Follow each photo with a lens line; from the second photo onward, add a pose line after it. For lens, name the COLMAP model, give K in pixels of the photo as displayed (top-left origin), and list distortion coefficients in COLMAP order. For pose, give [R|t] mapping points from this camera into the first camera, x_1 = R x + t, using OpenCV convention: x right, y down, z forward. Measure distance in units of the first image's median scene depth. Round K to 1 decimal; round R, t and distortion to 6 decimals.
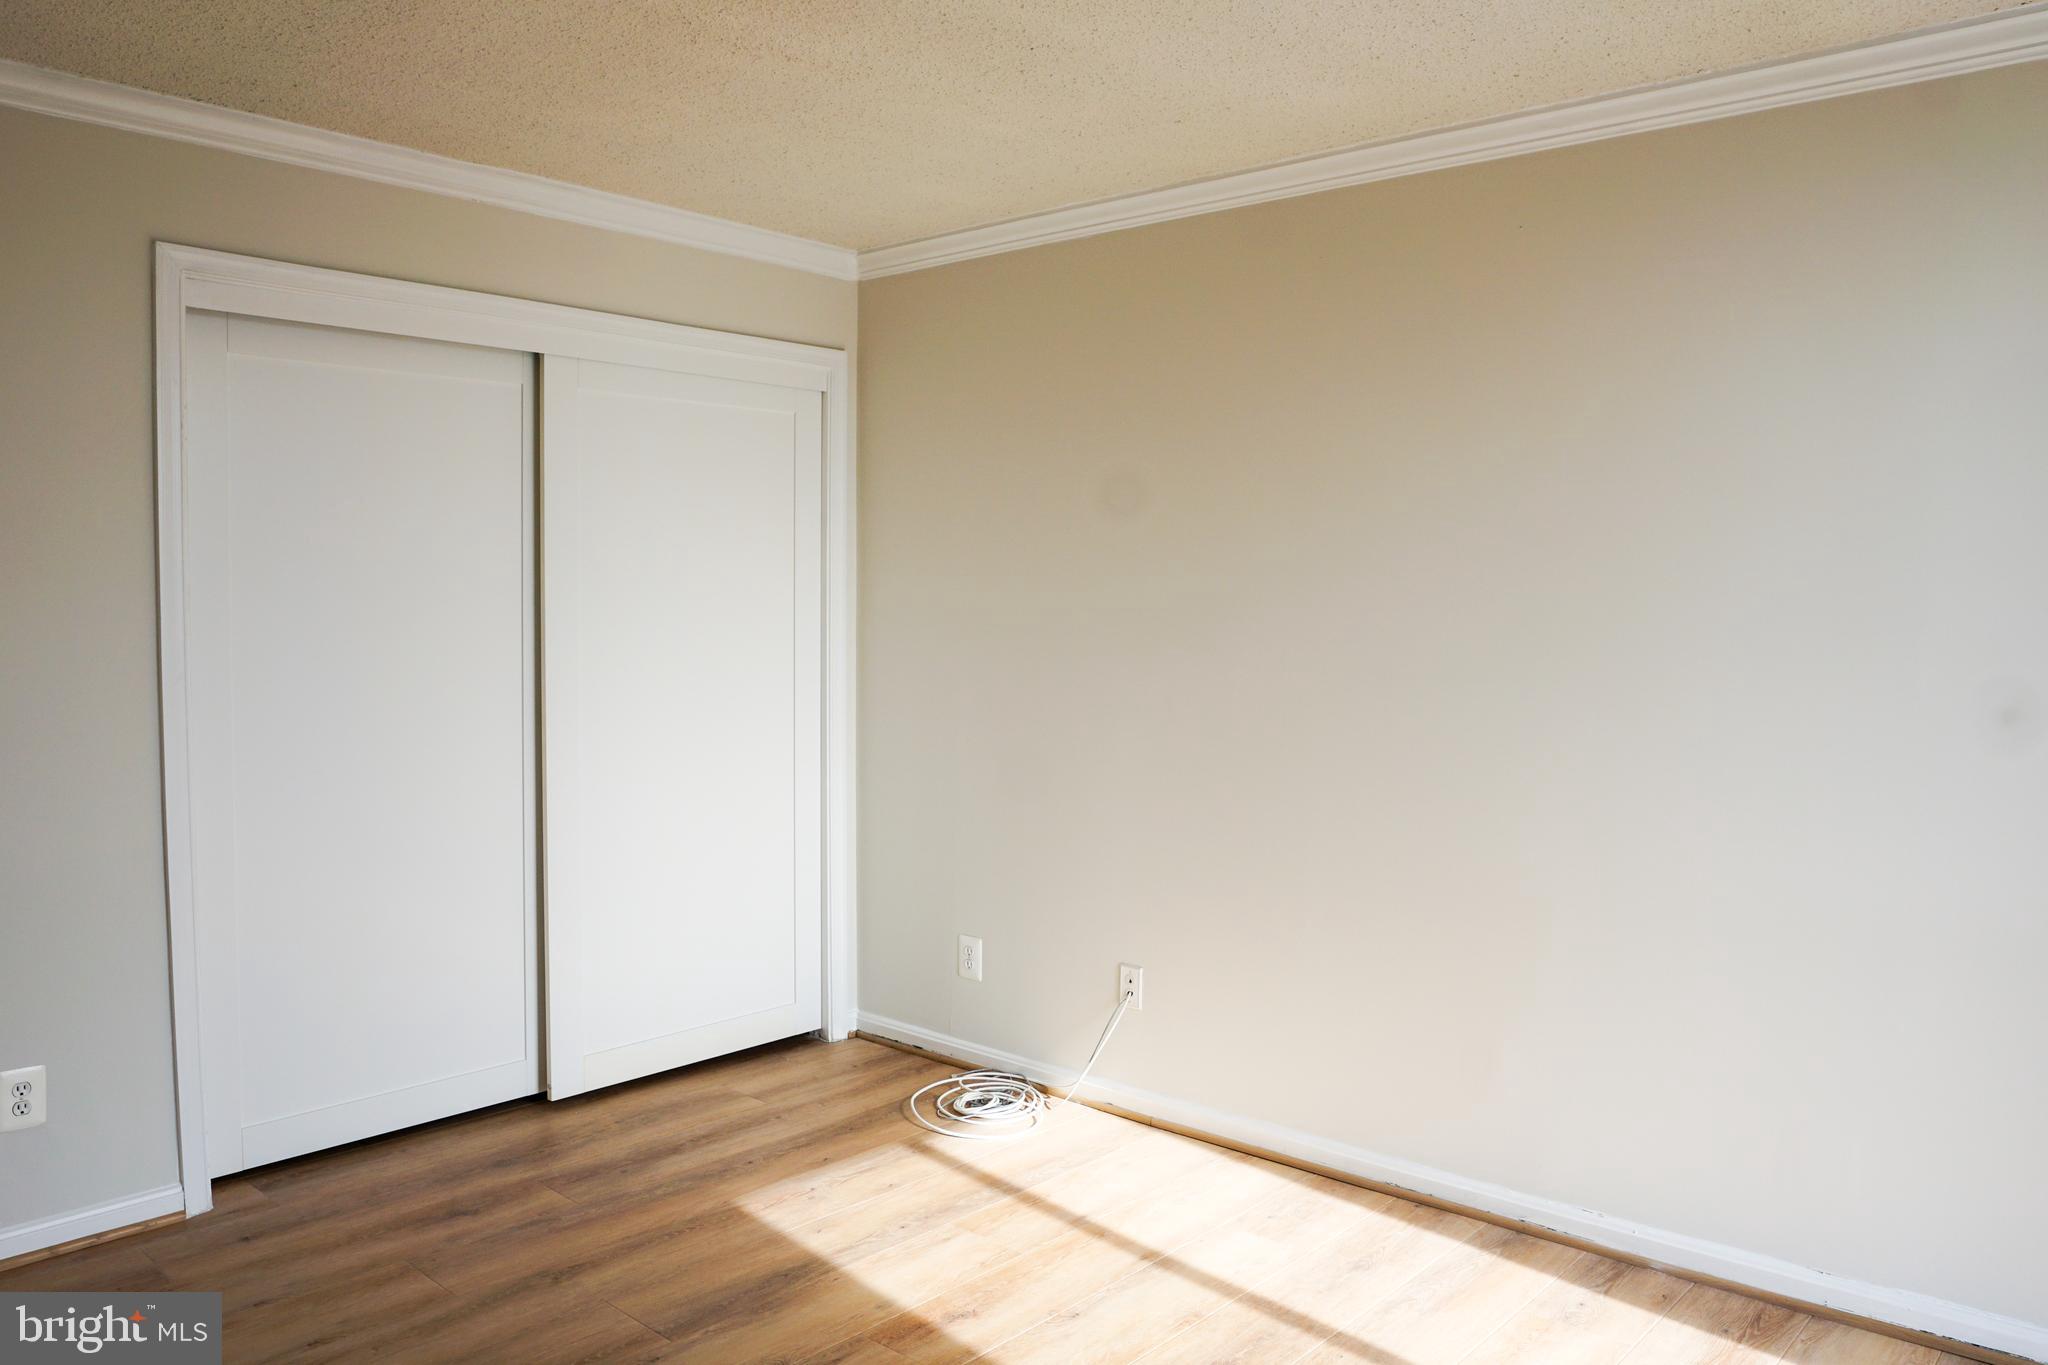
lens RADIAL K [[1508.3, 0, 1027.6], [0, 1508.3, 672.2], [0, 0, 1]] dist [-0.085783, 0.045057]
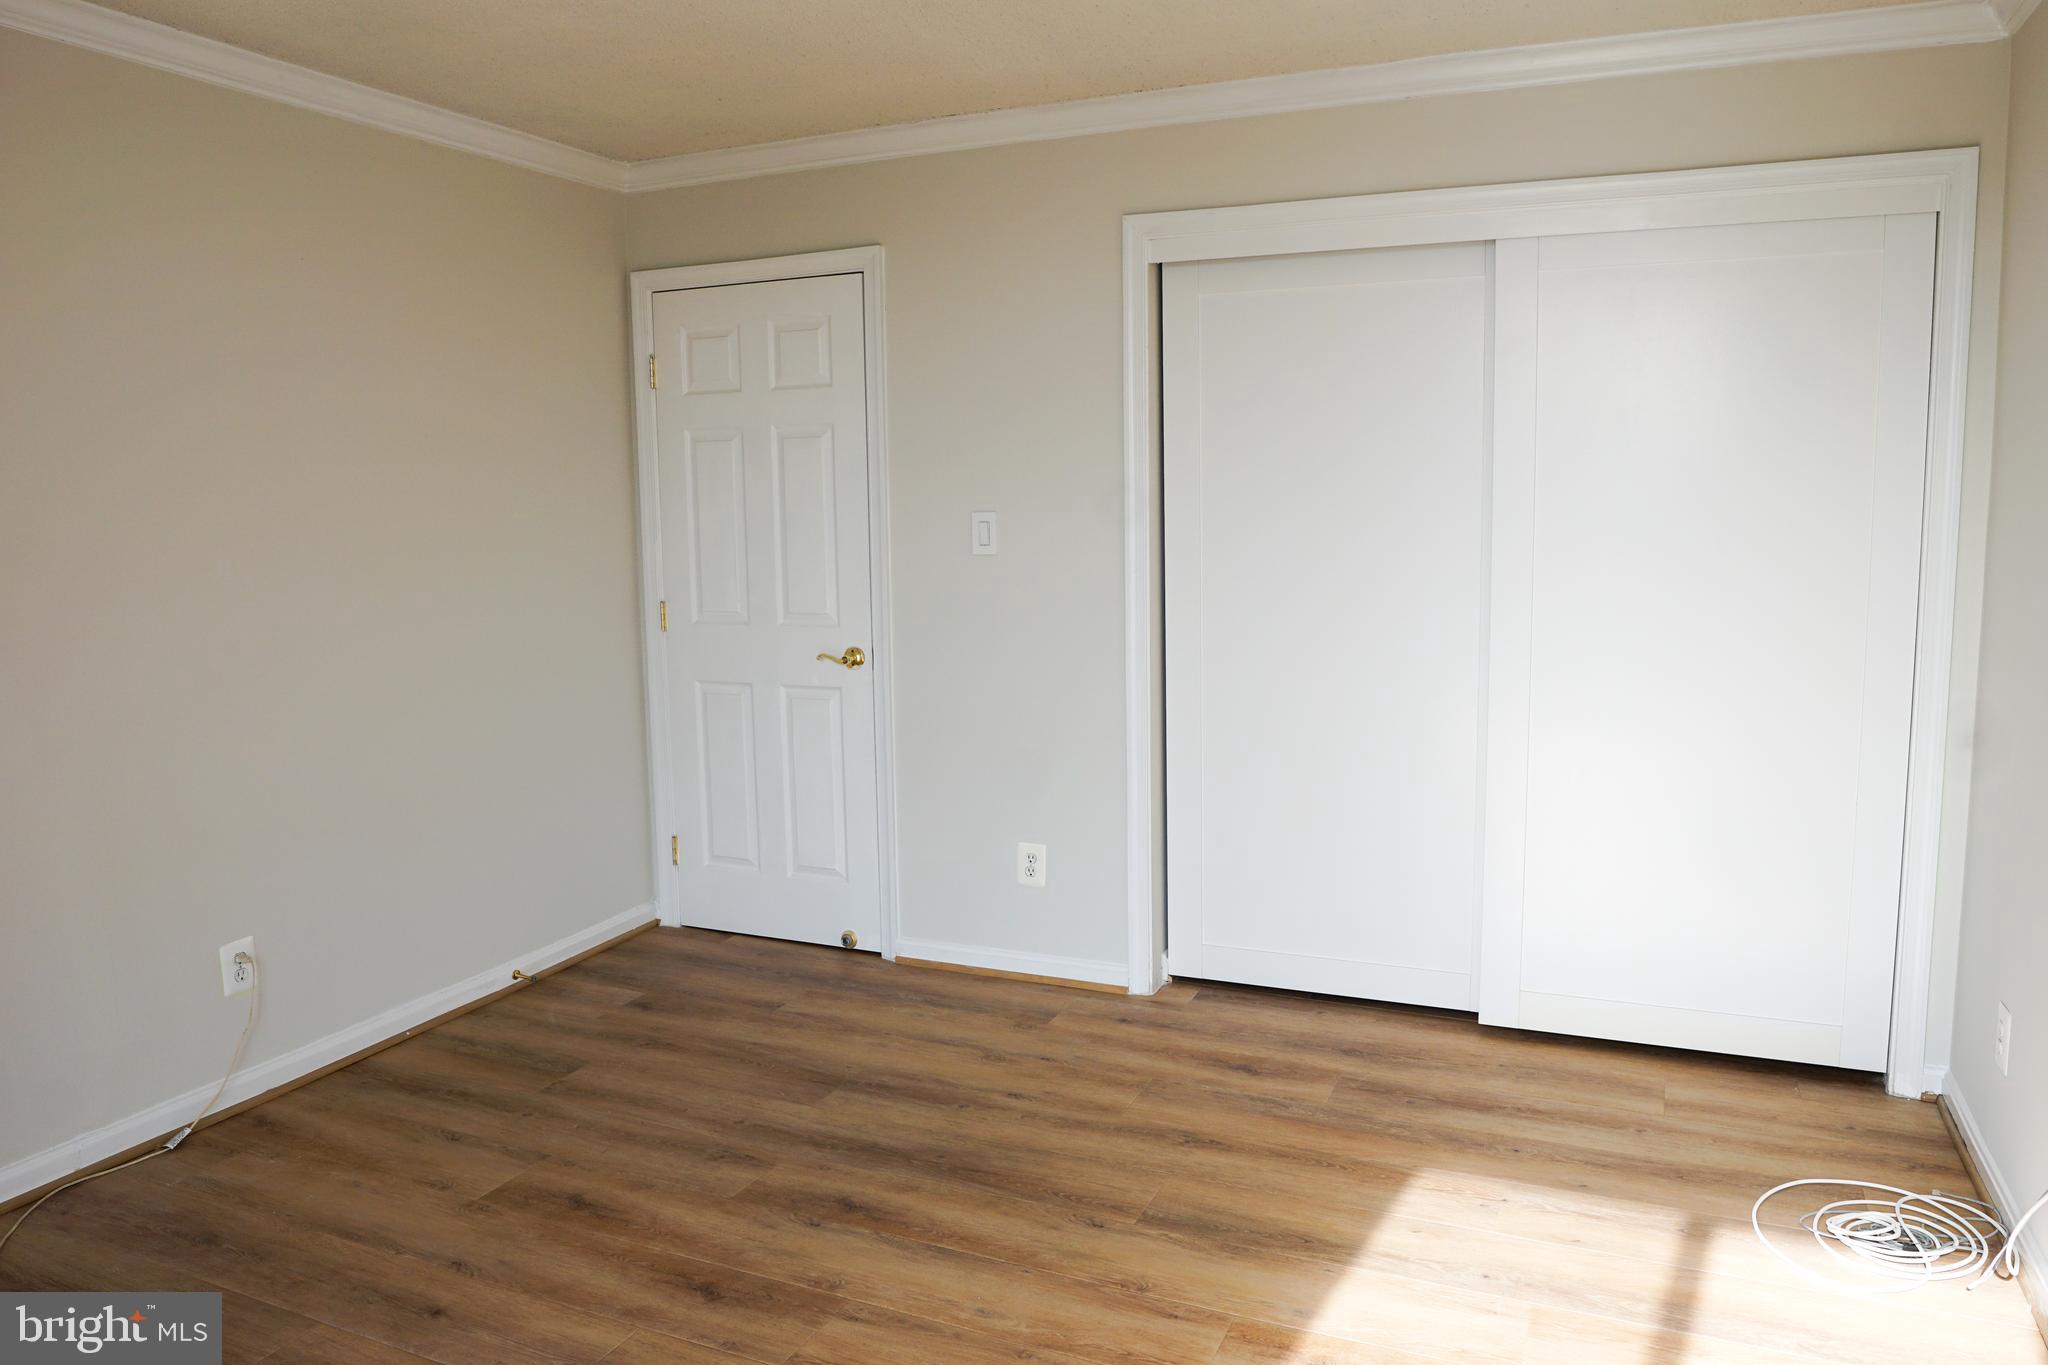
lens RADIAL K [[1461.1, 0, 1020.6], [0, 1461.1, 671.6], [0, 0, 1]] dist [-0.081272, 0.039149]
pose [[0.286019, 0.105929, -0.952351, 0.536533], [-0.034197, 0.994366, 0.100332, -0.027389], [0.957614, 0.003871, 0.288030, 0.507499]]
